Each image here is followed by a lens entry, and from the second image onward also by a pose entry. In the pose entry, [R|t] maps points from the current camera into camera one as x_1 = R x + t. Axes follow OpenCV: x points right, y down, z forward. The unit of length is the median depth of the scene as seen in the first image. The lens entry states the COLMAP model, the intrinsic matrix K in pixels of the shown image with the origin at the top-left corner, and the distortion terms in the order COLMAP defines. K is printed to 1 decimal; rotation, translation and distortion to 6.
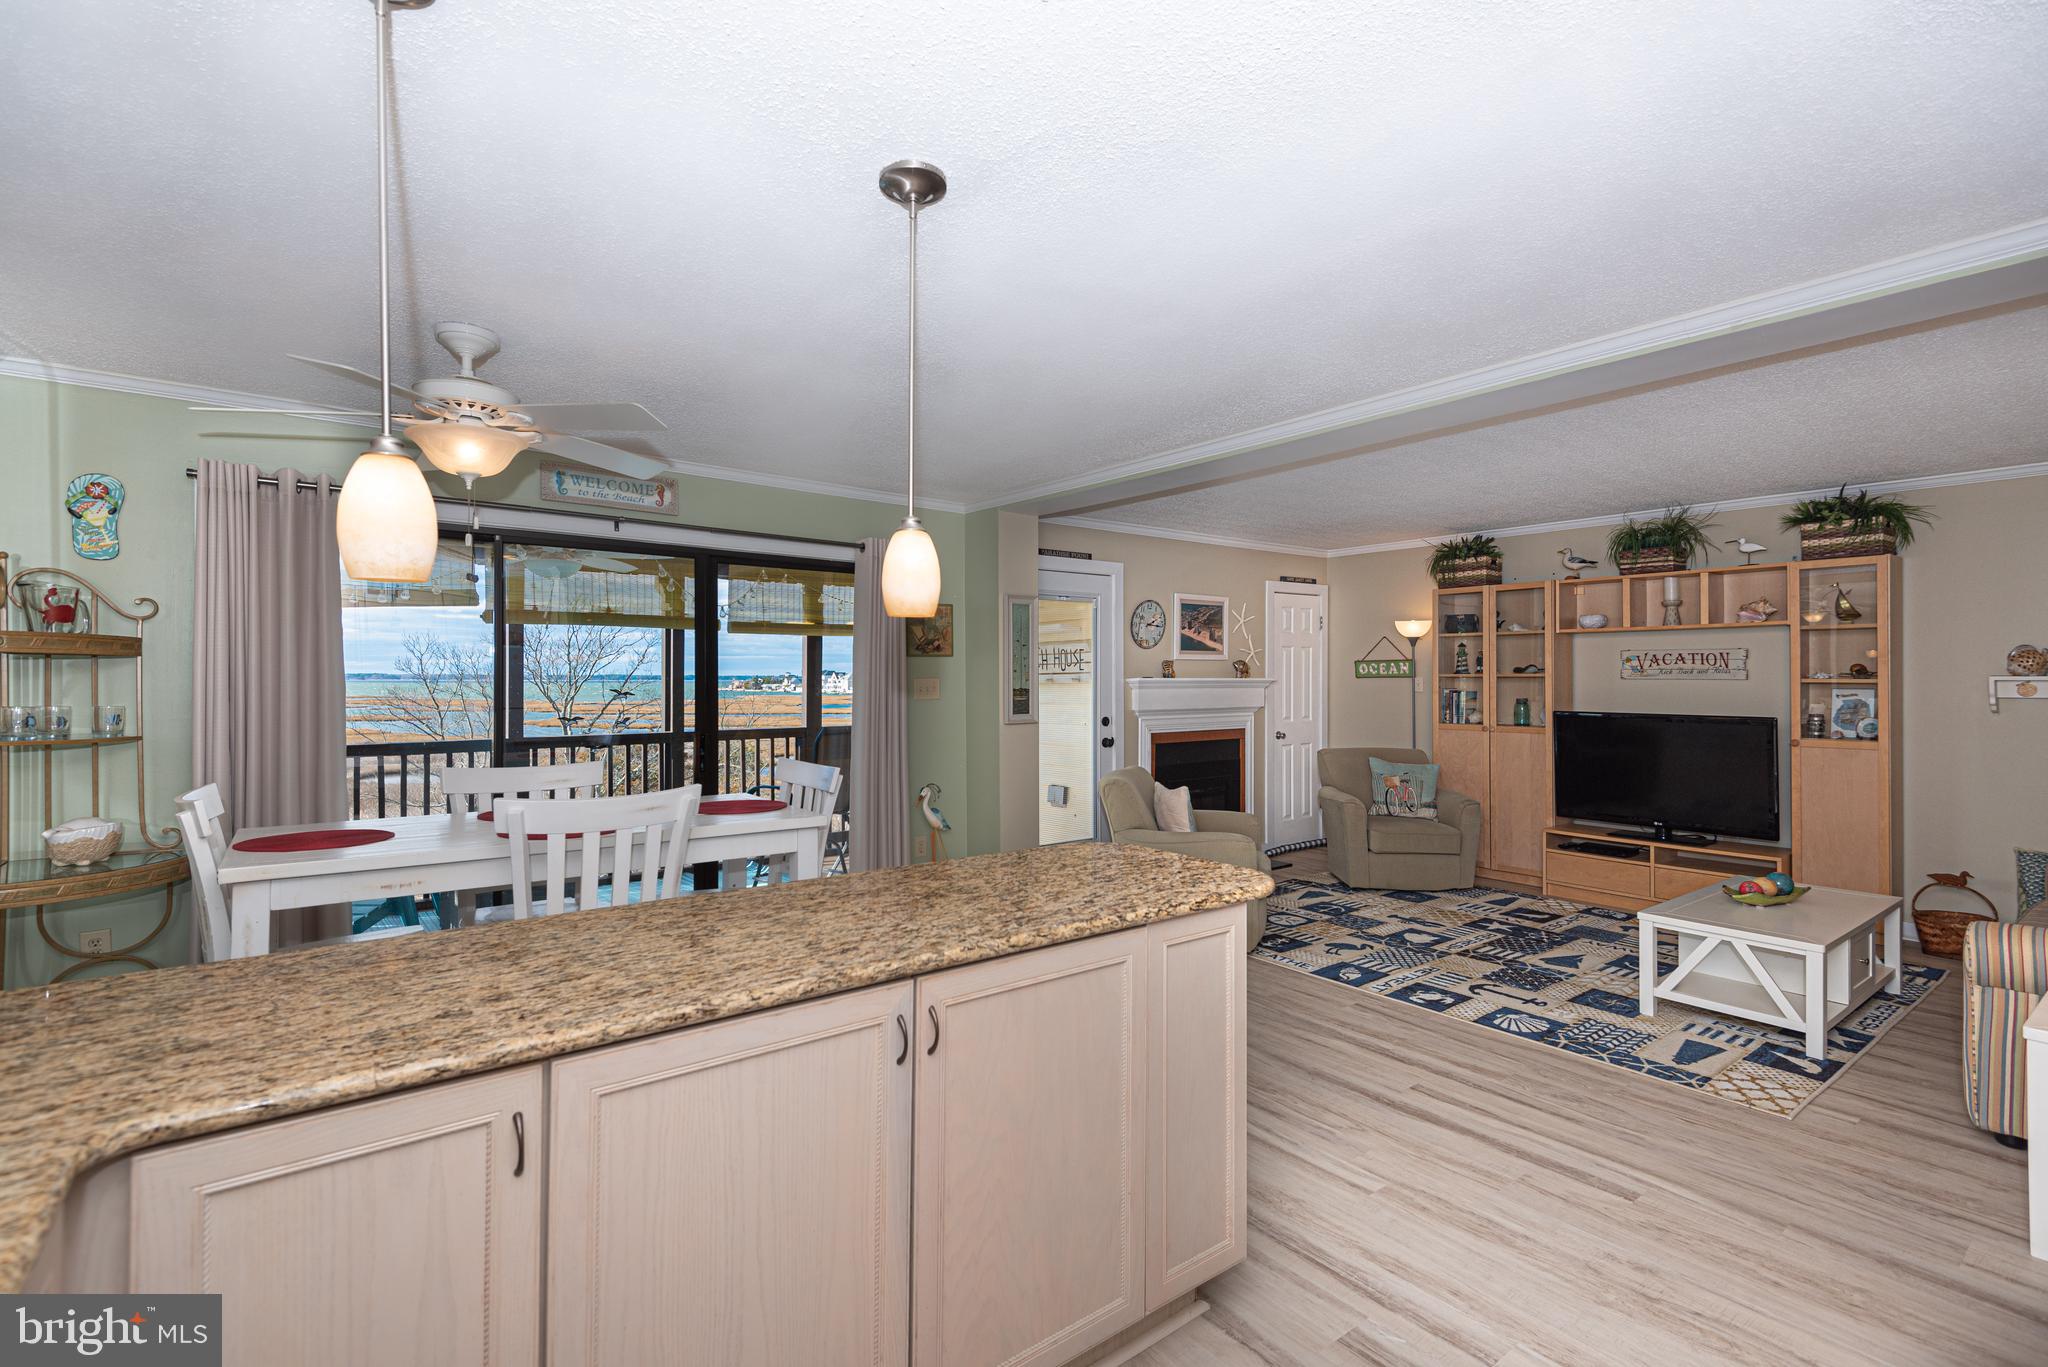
lens RADIAL K [[931.2, 0, 982.1], [0, 931.2, 681.2], [0, 0, 1]] dist [0.020645, -0.012653]
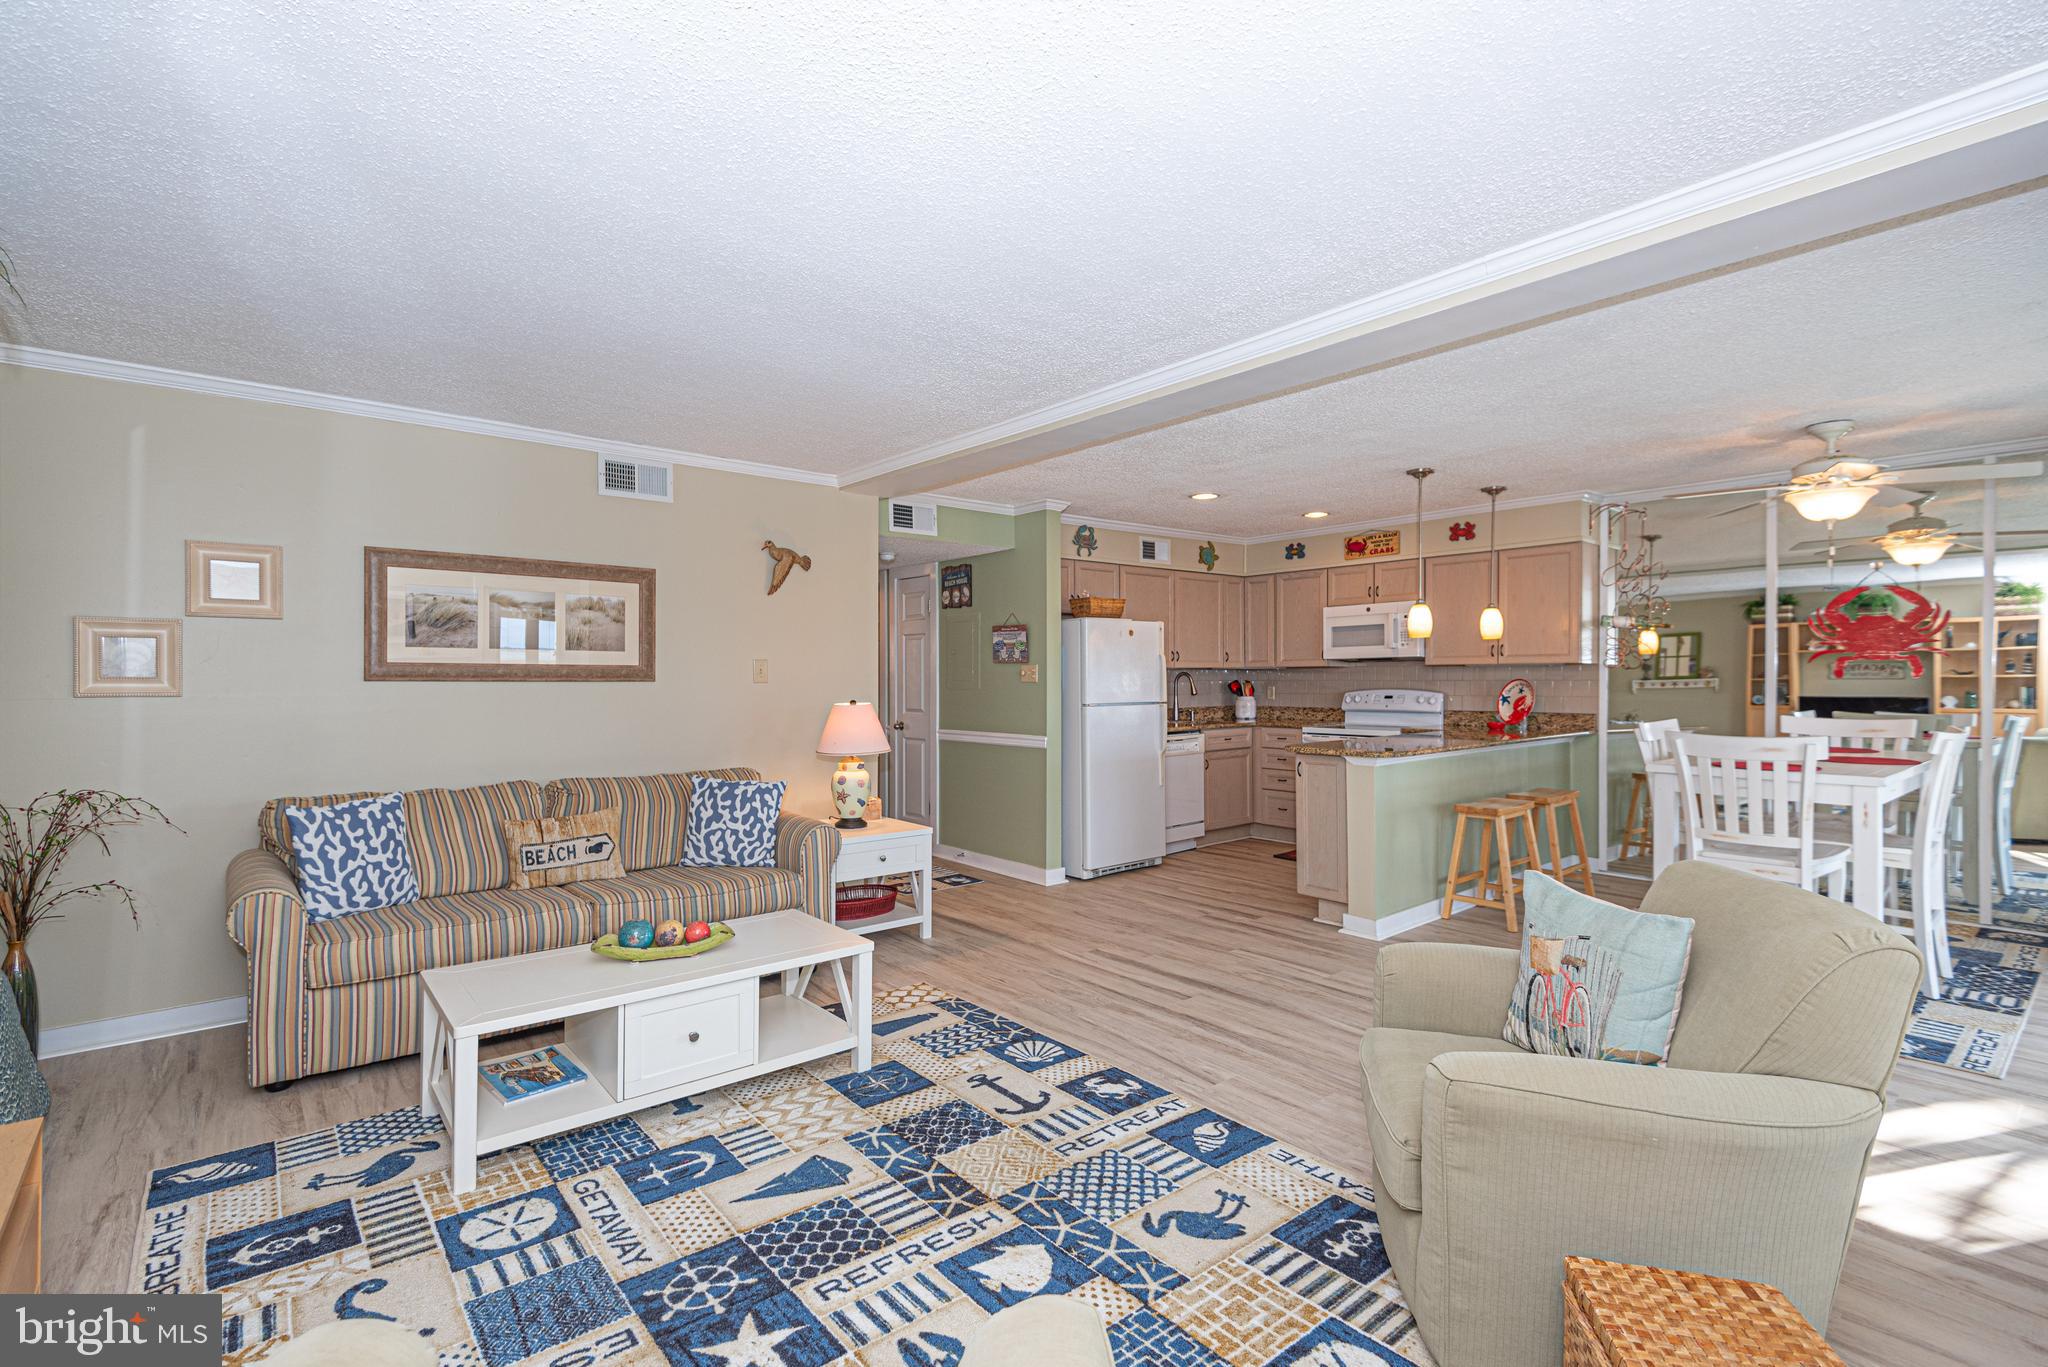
lens RADIAL K [[931.2, 0, 998.6], [0, 931.2, 665.7], [0, 0, 1]] dist [0.020645, -0.012653]
pose [[-0.998522, -0.000030, -0.054351, 0.426180], [0.000072, 0.999998, -0.001884, 0.006659], [0.054351, -0.001885, -0.998520, 1.209972]]
